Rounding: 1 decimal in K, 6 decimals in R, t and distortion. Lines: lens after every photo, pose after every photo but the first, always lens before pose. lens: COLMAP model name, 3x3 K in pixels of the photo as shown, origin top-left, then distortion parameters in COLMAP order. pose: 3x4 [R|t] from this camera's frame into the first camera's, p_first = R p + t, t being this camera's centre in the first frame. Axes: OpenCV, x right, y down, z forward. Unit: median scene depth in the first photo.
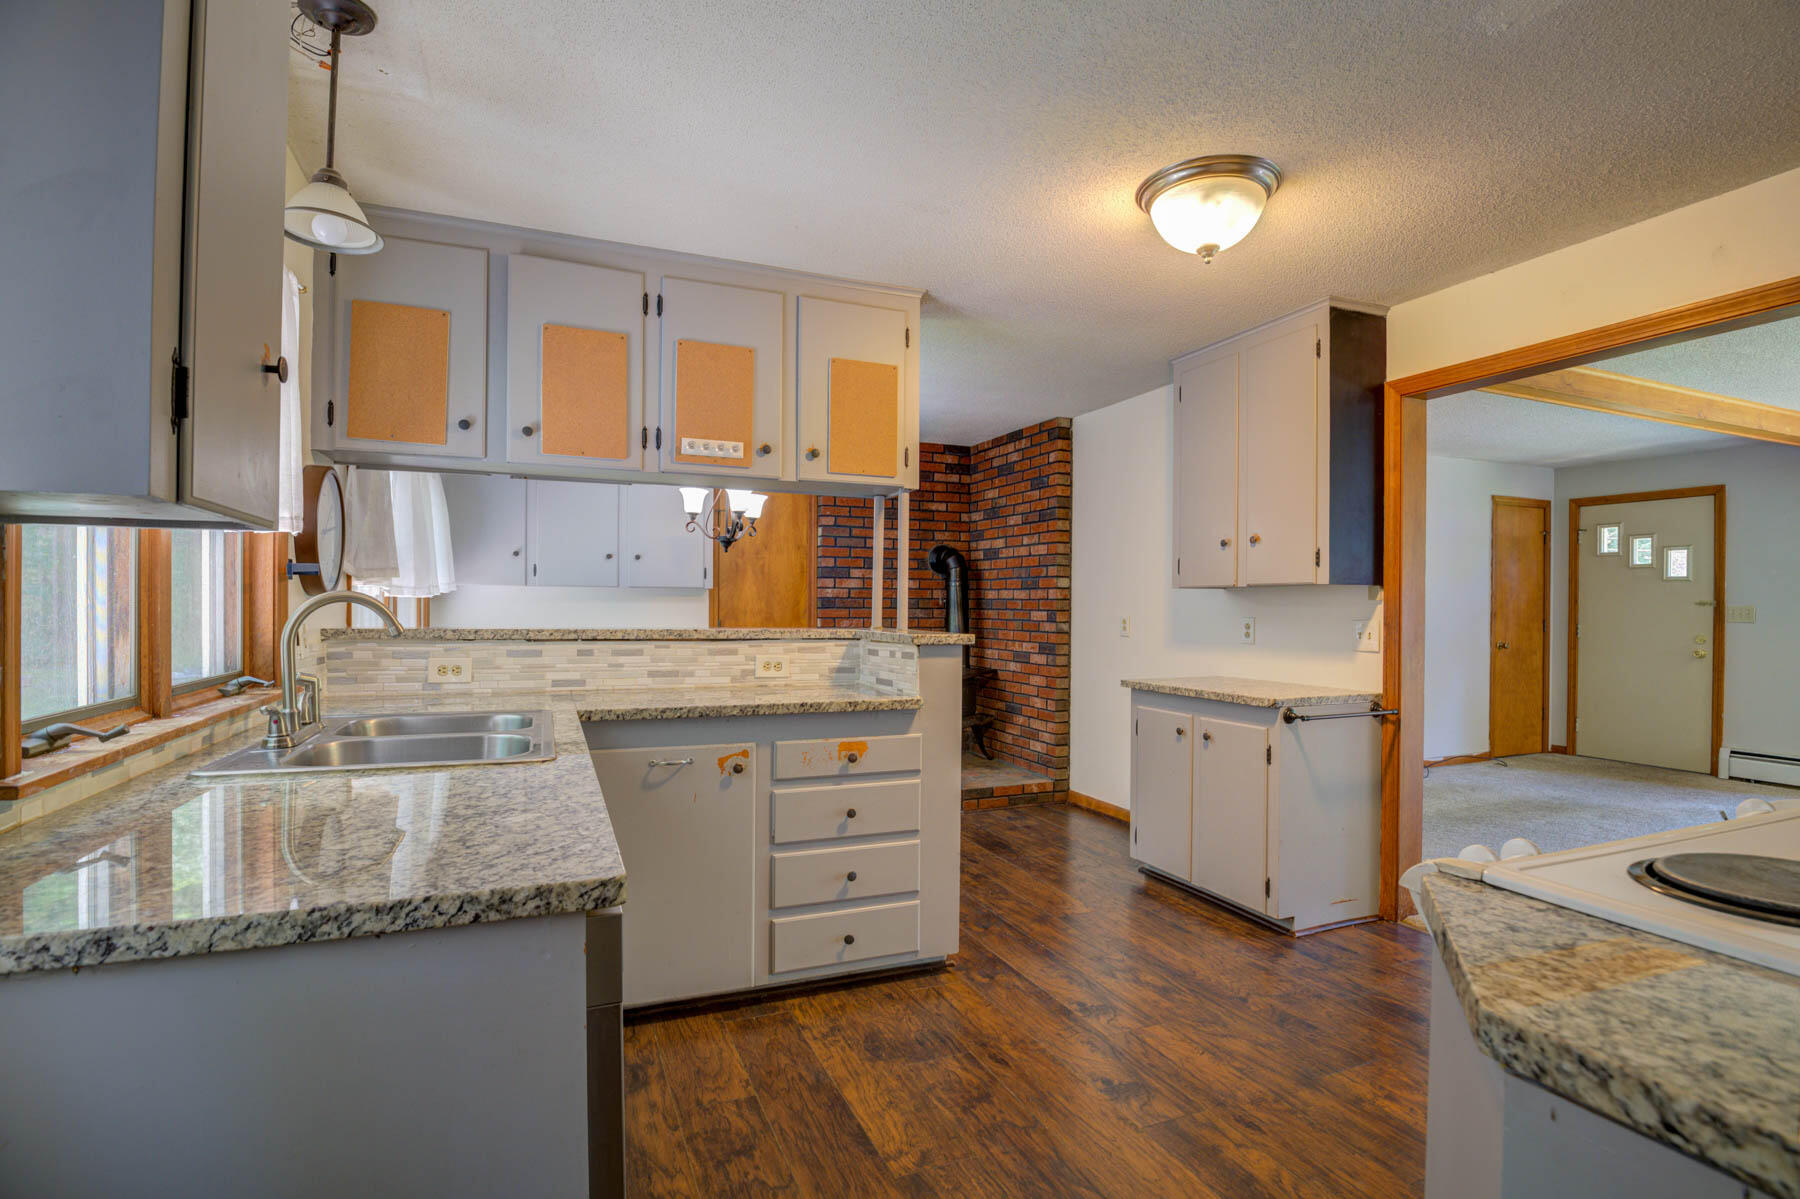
lens RADIAL K [[878.7, 0, 908.5], [0, 878.7, 607.7], [0, 0, 1]] dist [-0.031126, -0.001182]
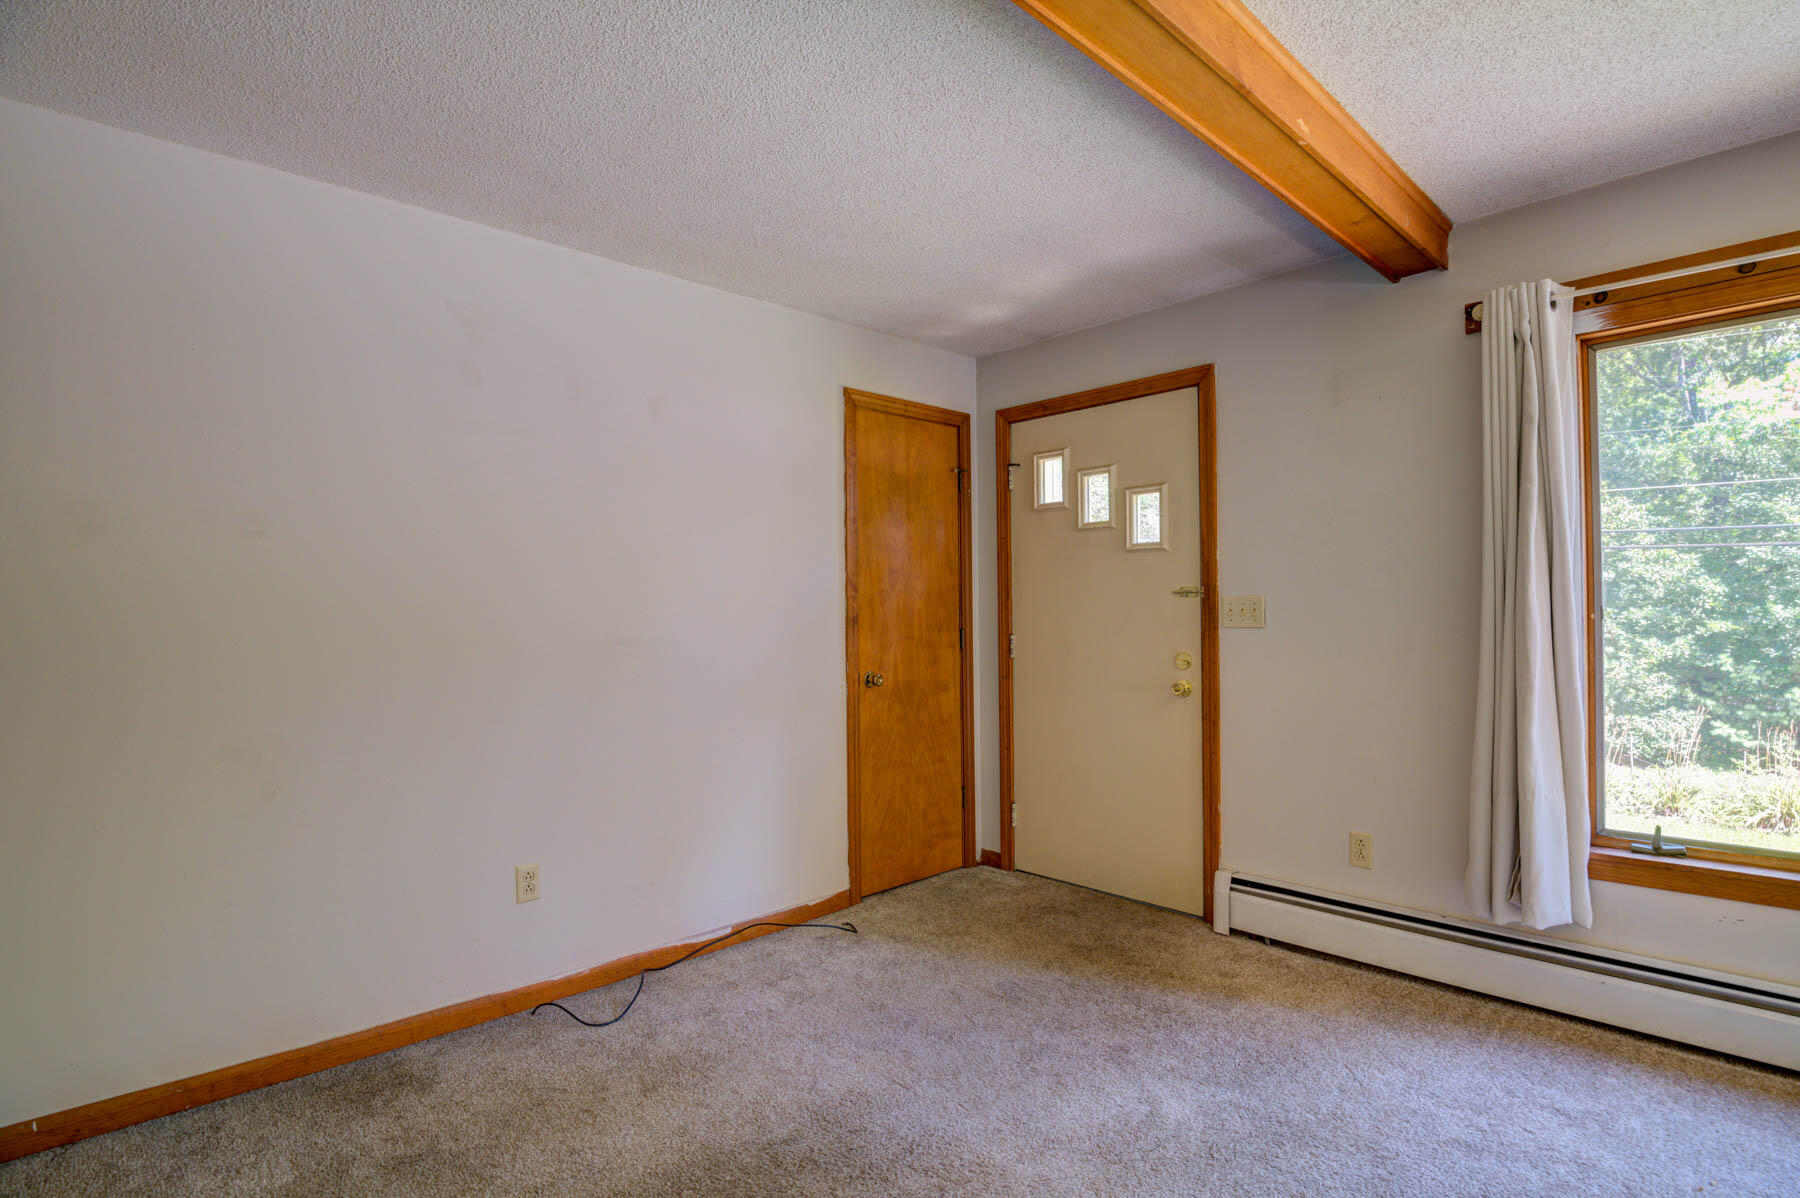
lens RADIAL K [[878.7, 0, 908.5], [0, 878.7, 607.2], [0, 0, 1]] dist [-0.031126, -0.001182]
pose [[0.936600, -0.019798, 0.349841, 0.522927], [0.022315, 0.999746, -0.003165, 0.002224], [-0.349689, 0.010771, 0.936804, 0.498264]]
